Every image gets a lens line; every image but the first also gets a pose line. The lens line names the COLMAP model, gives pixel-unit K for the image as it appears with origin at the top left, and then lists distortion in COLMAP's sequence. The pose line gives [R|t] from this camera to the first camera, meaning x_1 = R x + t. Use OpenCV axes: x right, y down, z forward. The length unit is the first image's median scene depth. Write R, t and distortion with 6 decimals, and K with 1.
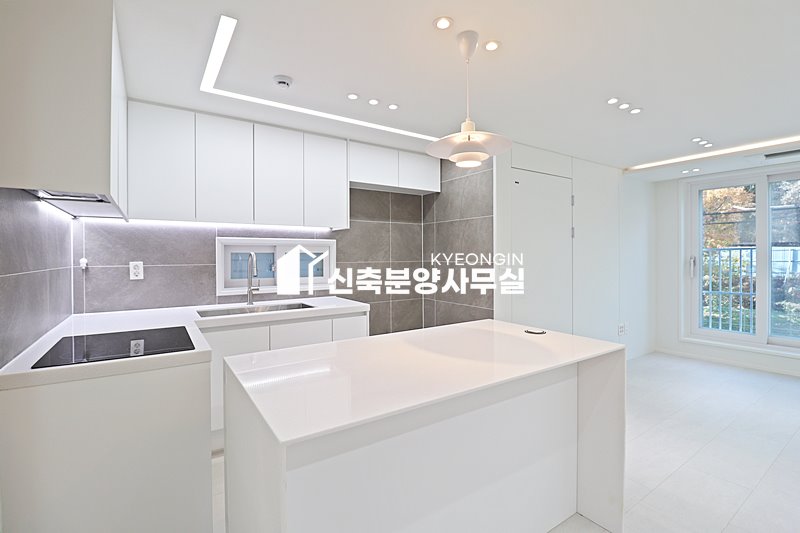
lens RADIAL K [[369.2, 0, 399.3], [0, 369.2, 256.4], [0, 0, 1]] dist [-0.002569, -0.011580]
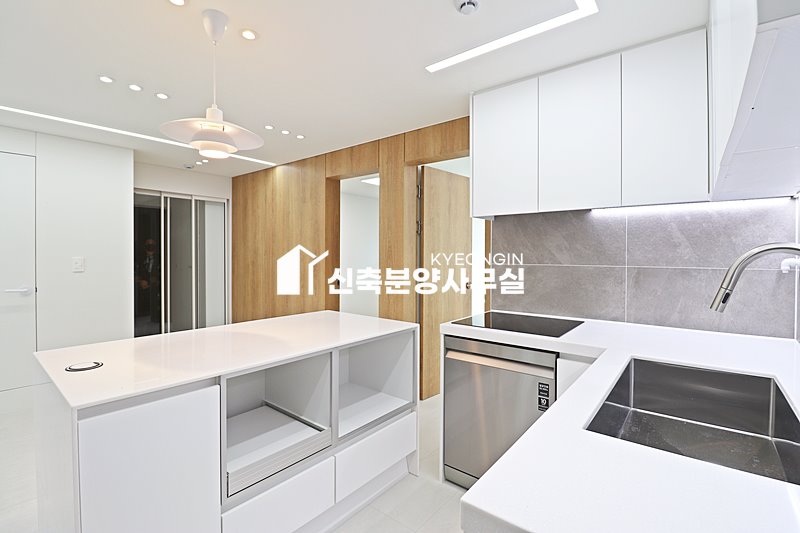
lens RADIAL K [[369.2, 0, 399.8], [0, 369.2, 259.6], [0, 0, 1]] dist [-0.002569, -0.011580]
pose [[-0.956700, 0.004973, -0.291034, 0.008635], [-0.000366, 0.999833, 0.018286, -0.002113], [0.291076, 0.017601, -0.956538, 1.035754]]
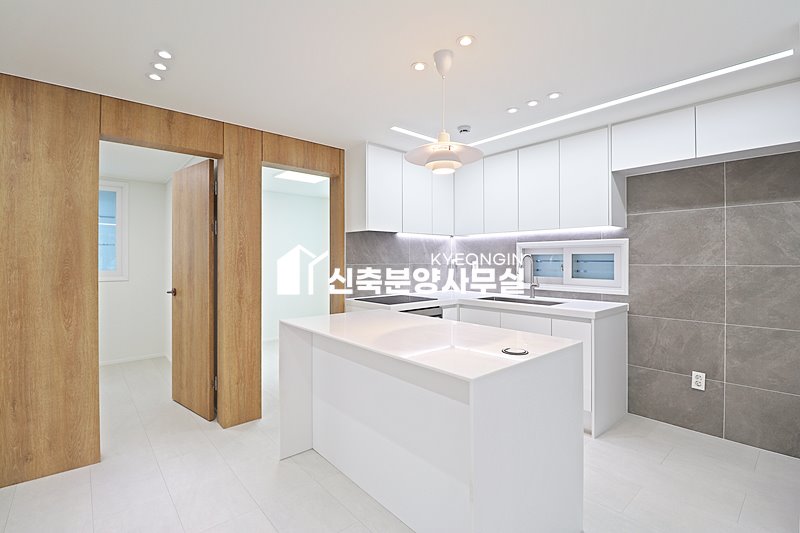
lens RADIAL K [[369.2, 0, 399.4], [0, 369.2, 259.3], [0, 0, 1]] dist [-0.002569, -0.011580]
pose [[0.121884, 0.001887, -0.992543, 0.645050], [-0.002860, 0.999995, 0.001550, 0.004080], [0.992540, 0.002650, 0.121888, 0.377117]]
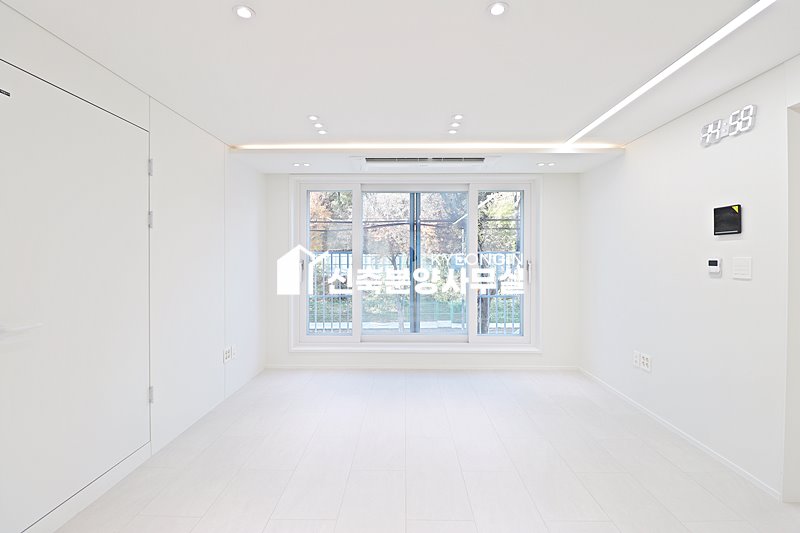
lens RADIAL K [[369.2, 0, 399.9], [0, 369.2, 261.4], [0, 0, 1]] dist [-0.002569, -0.011580]
pose [[0.569784, -0.000306, 0.821794, 0.233026], [-0.002099, 0.999996, 0.001827, 0.002801], [-0.821792, -0.002766, 0.569781, 0.352861]]
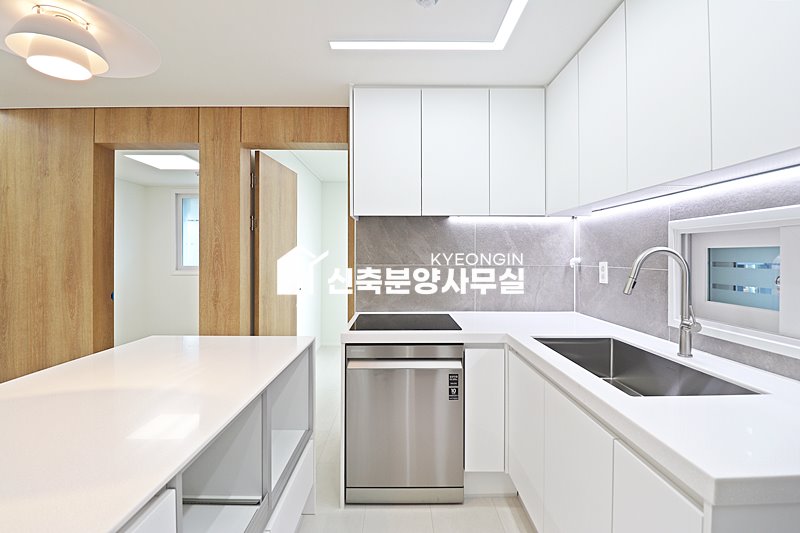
lens RADIAL K [[369.2, 0, 399.4], [0, 369.2, 258.7], [0, 0, 1]] dist [-0.002569, -0.011580]
pose [[-0.555761, 0.008235, -0.831301, 0.175798], [-0.002447, 0.999930, 0.011542, -0.000824], [0.831338, 0.008449, -0.555703, 0.845029]]
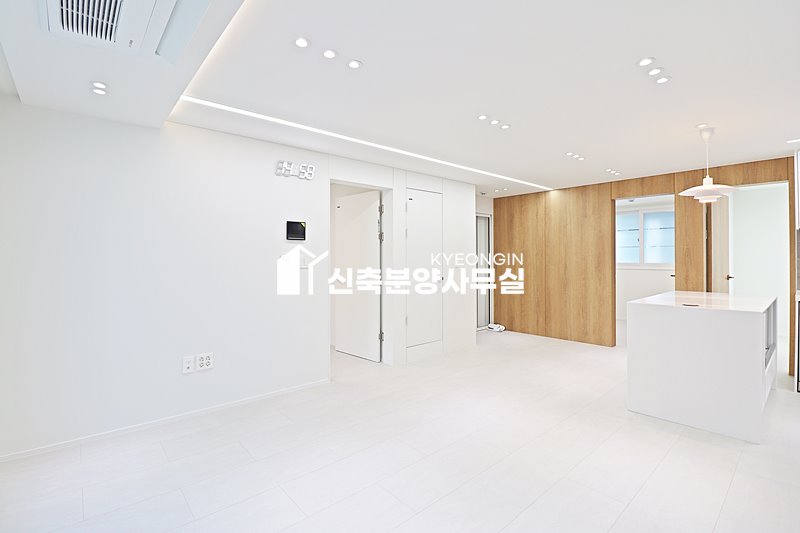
lens RADIAL K [[369.2, 0, 400.1], [0, 369.2, 257.1], [0, 0, 1]] dist [-0.002569, -0.011580]
pose [[-0.991352, 0.008399, -0.130961, 0.968829], [0.008430, 0.999964, 0.000316, 0.003883], [0.130959, -0.000791, -0.991387, 1.306336]]
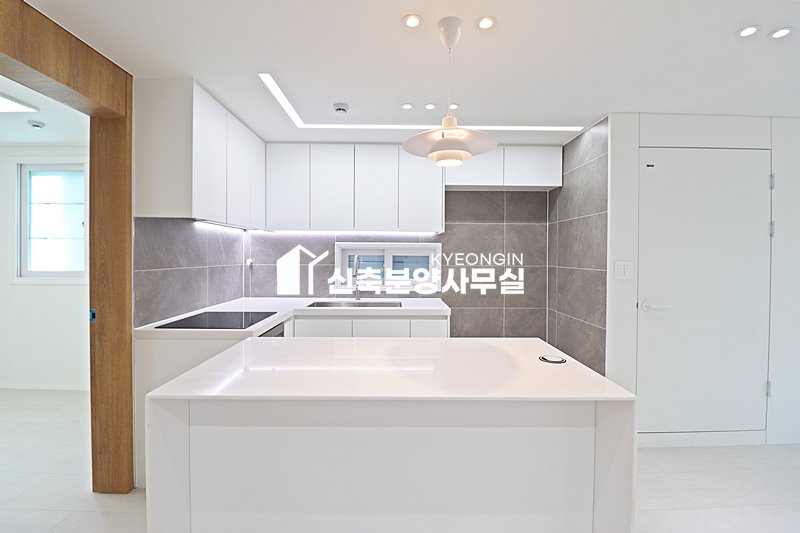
lens RADIAL K [[369.2, 0, 399.7], [0, 369.2, 258.0], [0, 0, 1]] dist [-0.002569, -0.011580]
pose [[0.837404, 0.013510, -0.546418, 0.301535], [-0.011503, 0.999909, 0.007094, -0.010401], [0.546464, 0.000345, 0.837483, 0.085006]]
